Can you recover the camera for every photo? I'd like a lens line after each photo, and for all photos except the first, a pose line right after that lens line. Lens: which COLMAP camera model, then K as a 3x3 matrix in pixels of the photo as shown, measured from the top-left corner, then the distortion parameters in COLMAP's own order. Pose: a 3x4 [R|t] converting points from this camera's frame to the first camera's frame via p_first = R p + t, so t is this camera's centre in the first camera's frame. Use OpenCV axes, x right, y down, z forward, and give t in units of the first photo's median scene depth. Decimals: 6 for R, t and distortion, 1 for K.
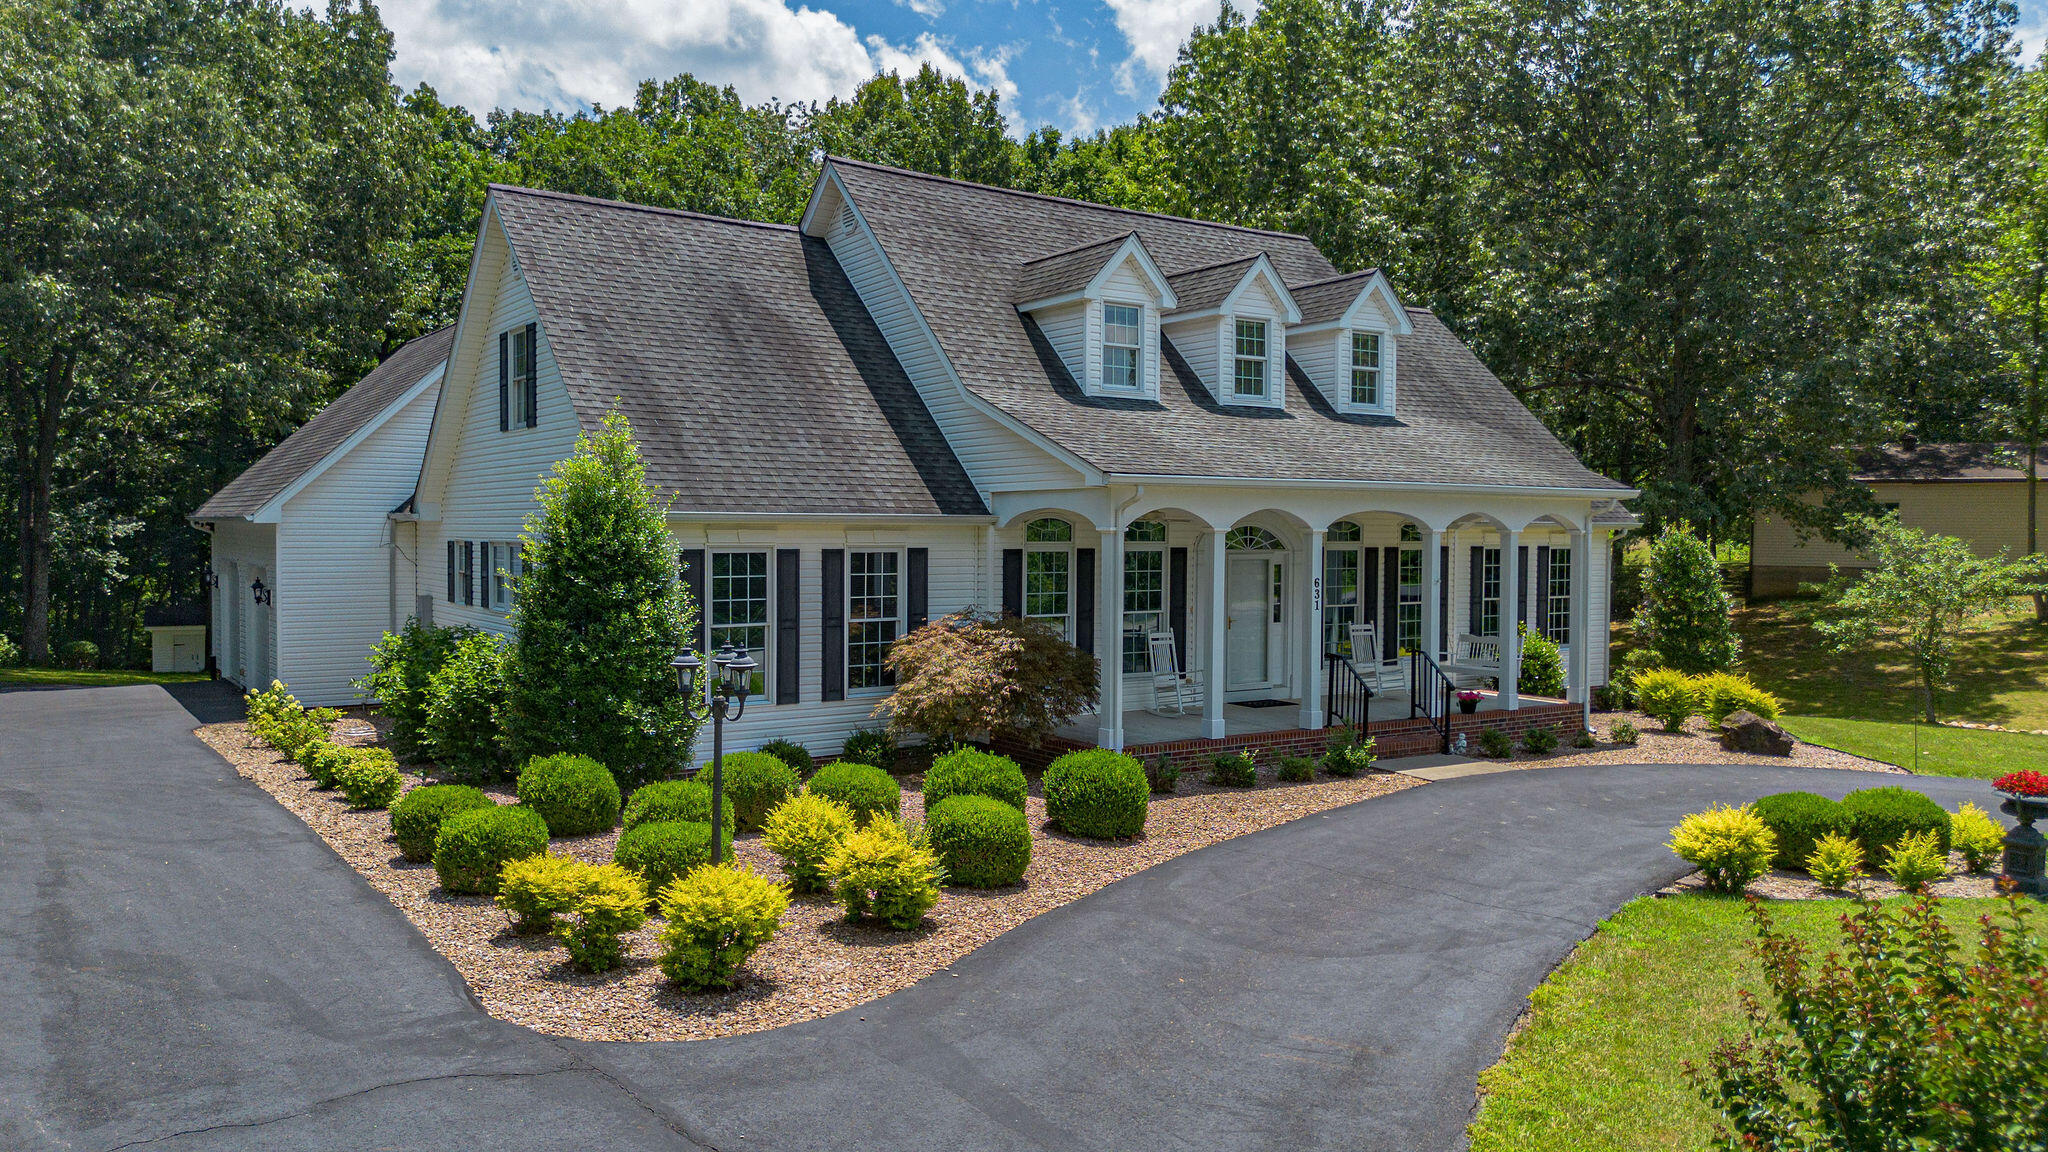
lens RADIAL K [[1460.7, 0, 1024.0], [0, 1460.7, 576.0], [0, 0, 1]] dist [0.064798, -0.065681]
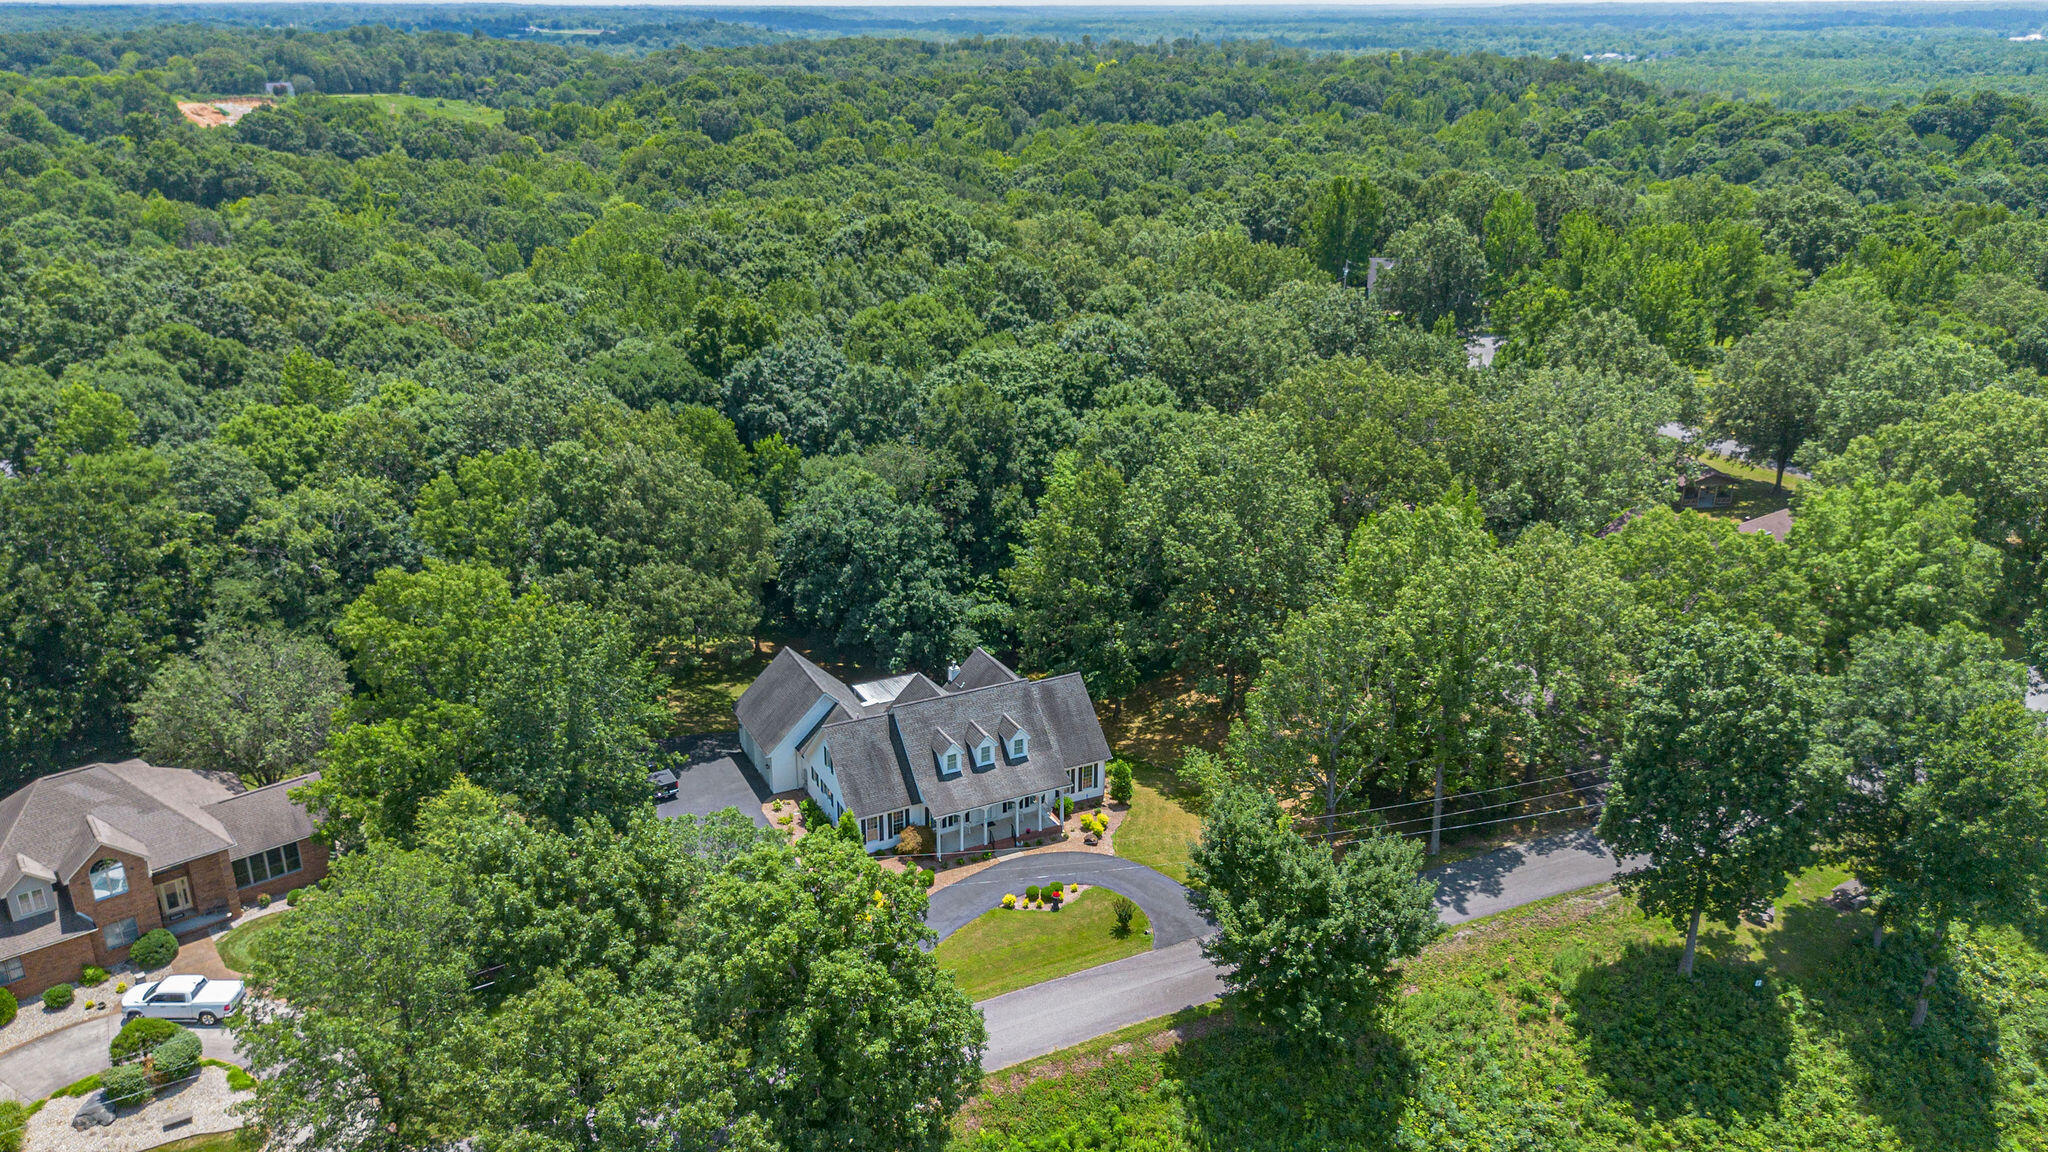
lens RADIAL K [[1467.1, 0, 1024.0], [0, 1467.1, 576.0], [0, 0, 1]] dist [0.069508, -0.074266]
pose [[0.989490, 0.054299, -0.134016, 0.854880], [-0.006513, 0.942612, 0.333826, -2.188244], [0.144451, -0.329445, 0.933059, -3.023139]]
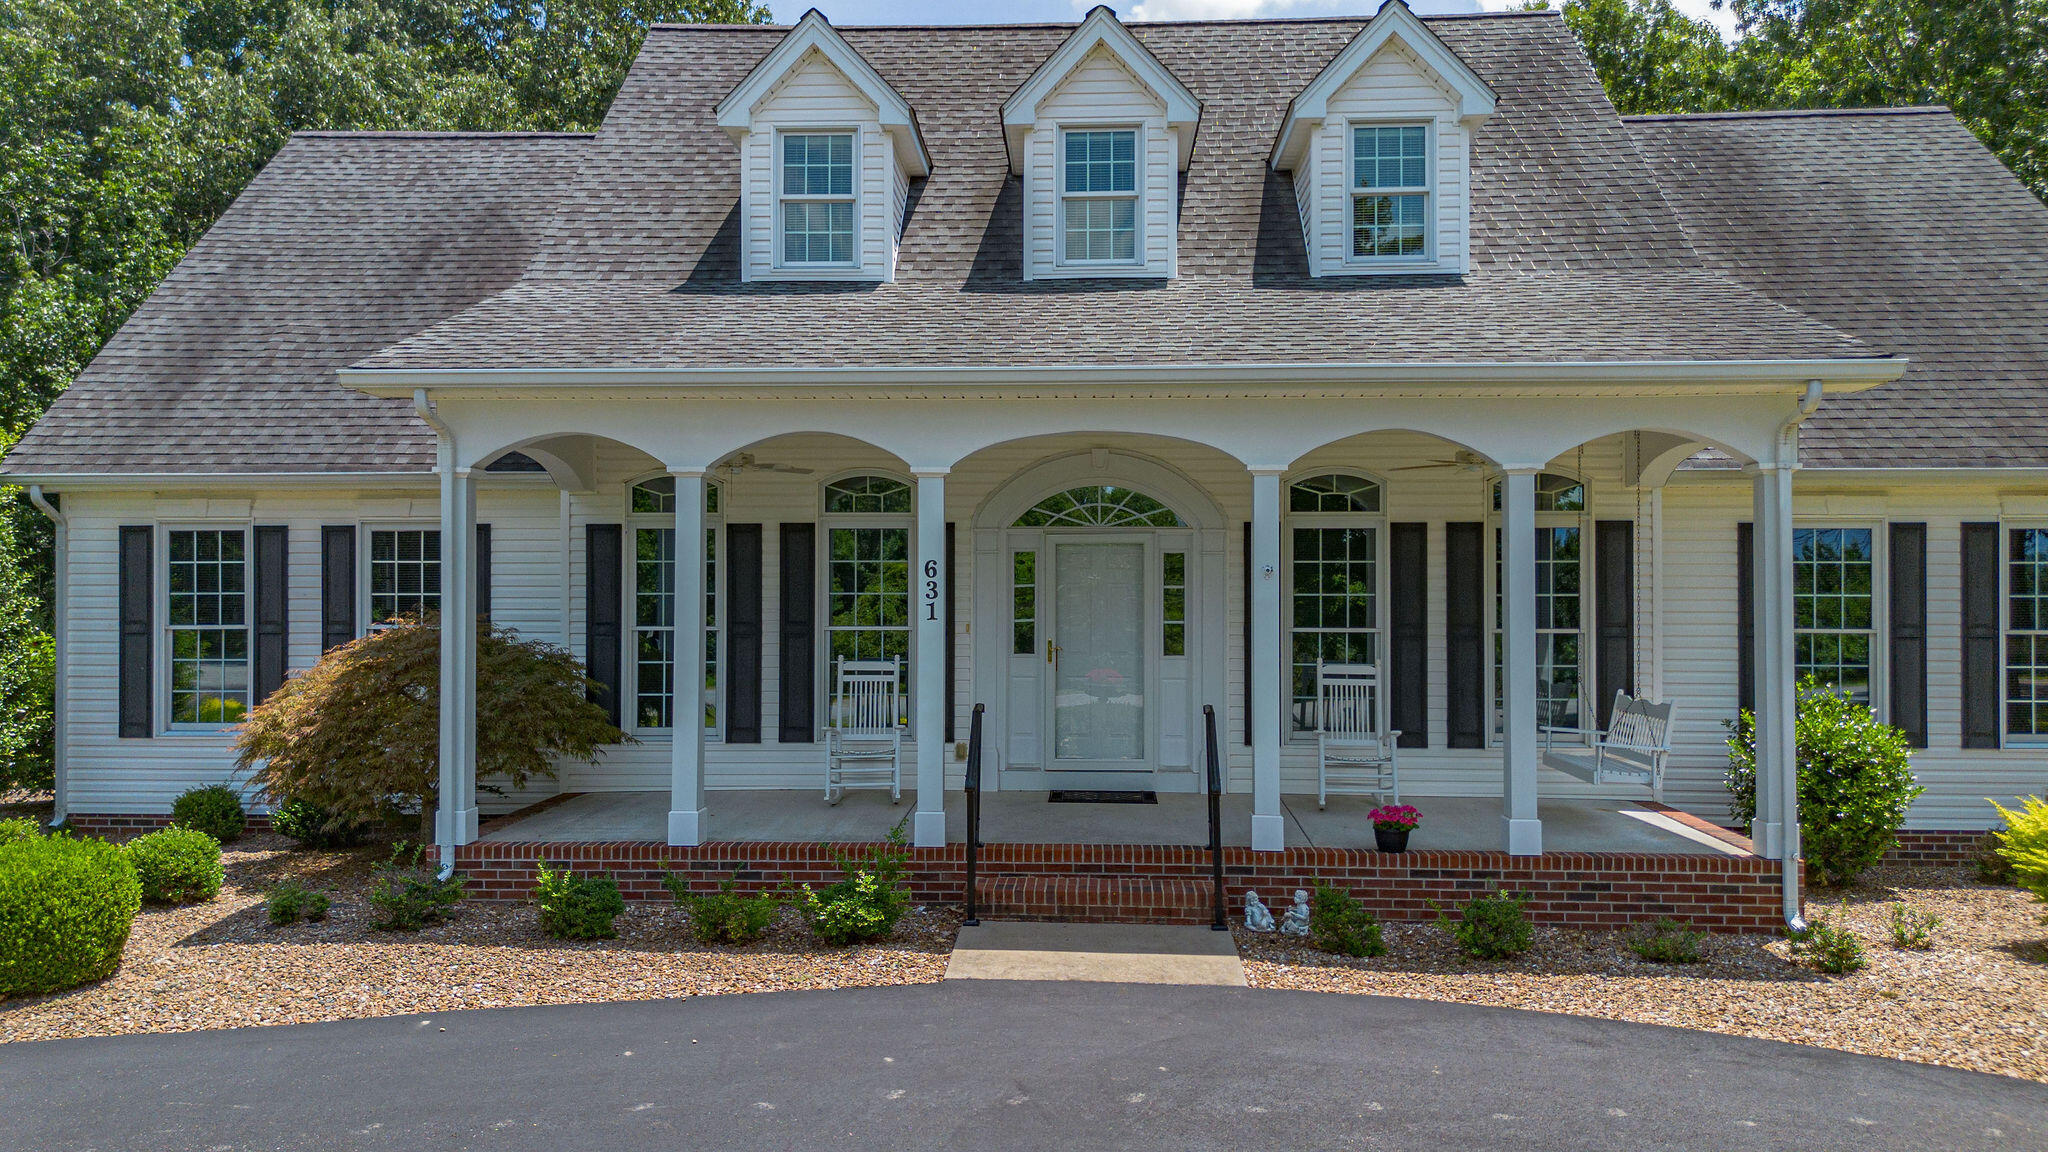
lens RADIAL K [[1460.7, 0, 1024.0], [0, 1460.7, 576.0], [0, 0, 1]] dist [0.064798, -0.065681]
pose [[0.794907, -0.006375, -0.606698, 0.490122], [-0.015385, 0.999411, -0.030660, 0.019885], [0.606536, 0.033706, 0.794341, 0.534338]]
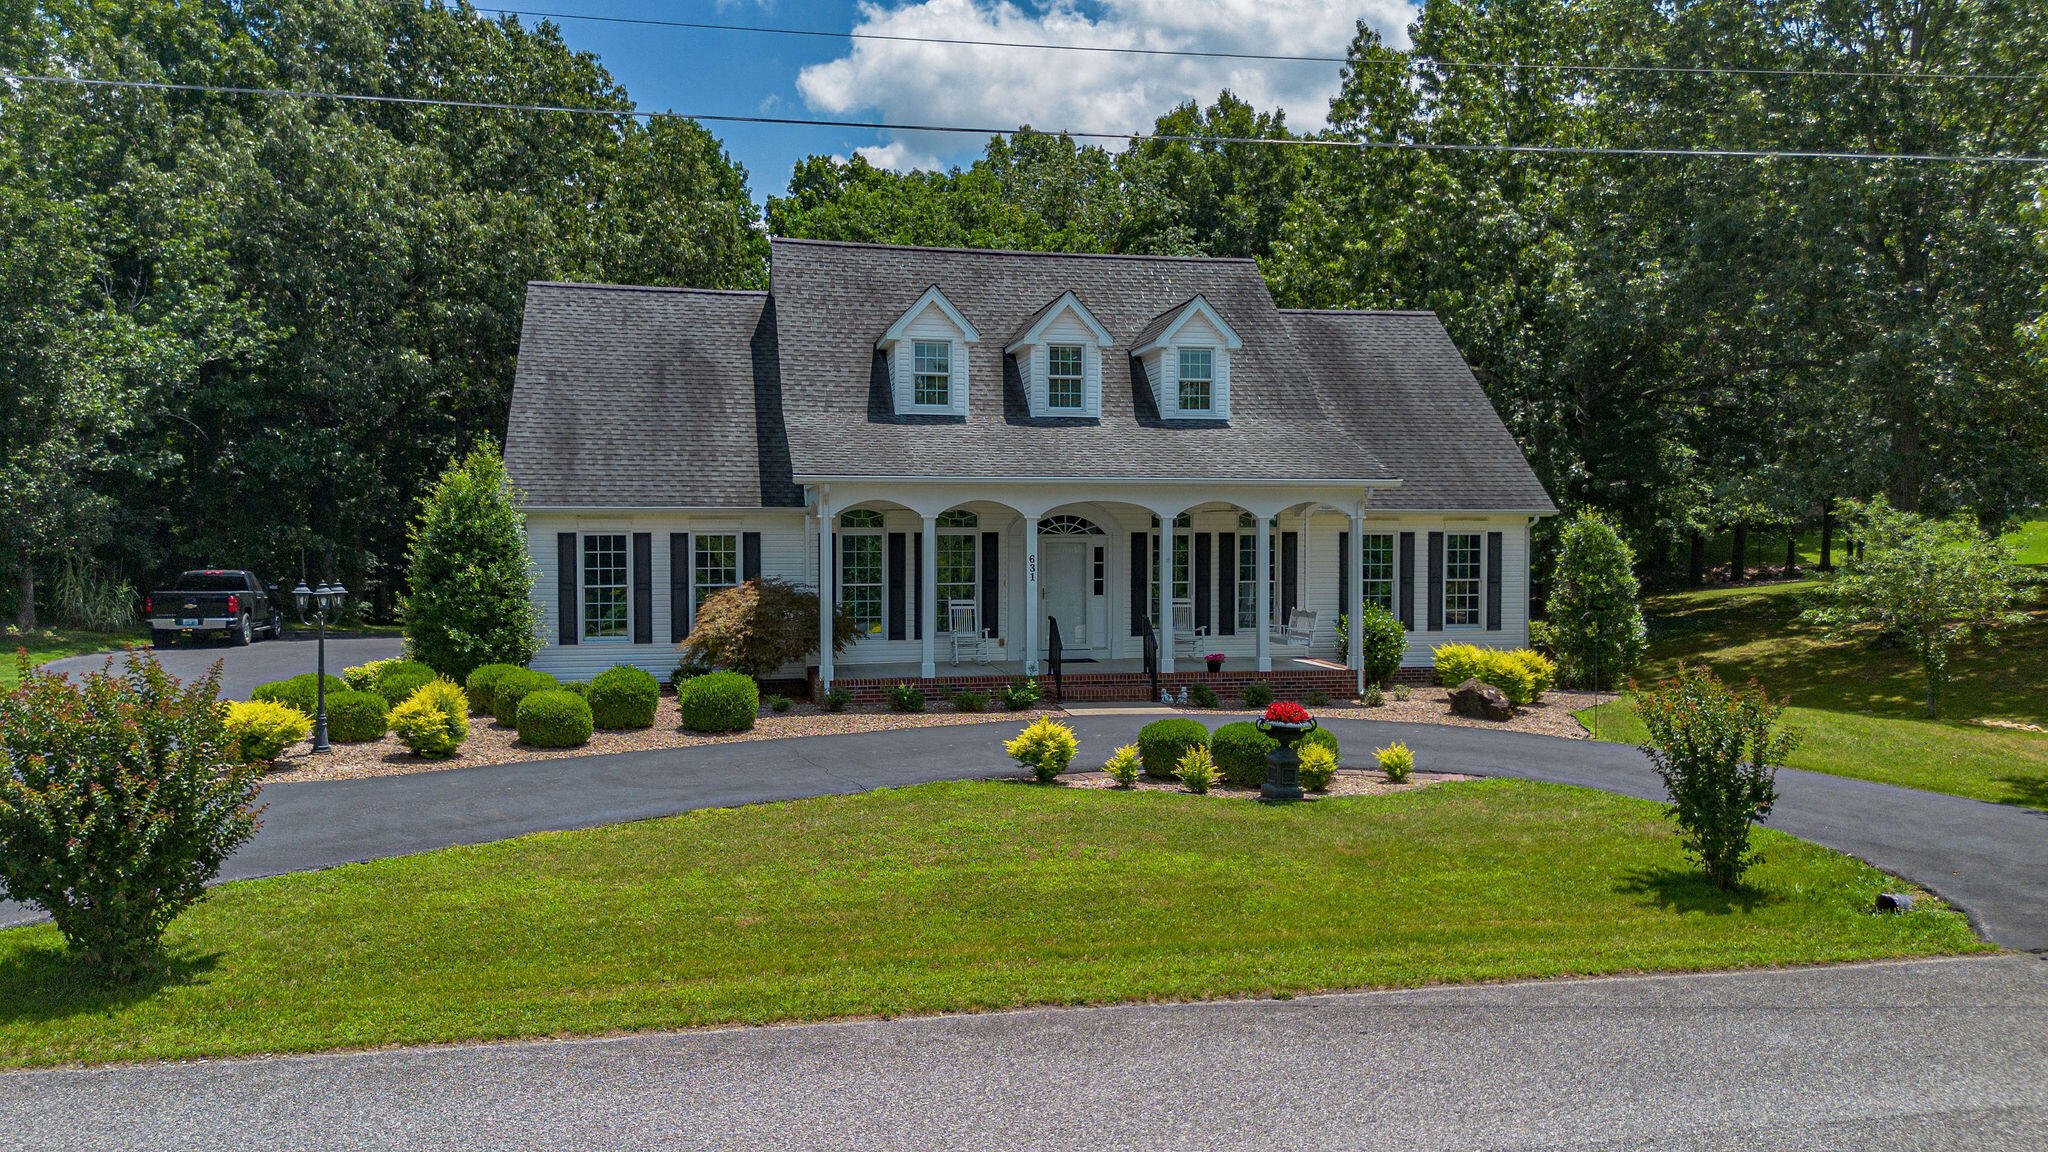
lens RADIAL K [[1460.7, 0, 1024.0], [0, 1460.7, 576.0], [0, 0, 1]] dist [0.064798, -0.065681]
pose [[0.922524, 0.007840, -0.385861, 0.602935], [-0.007609, 0.999969, 0.002124, 0.014451], [0.385866, 0.000977, 0.922554, -0.134909]]
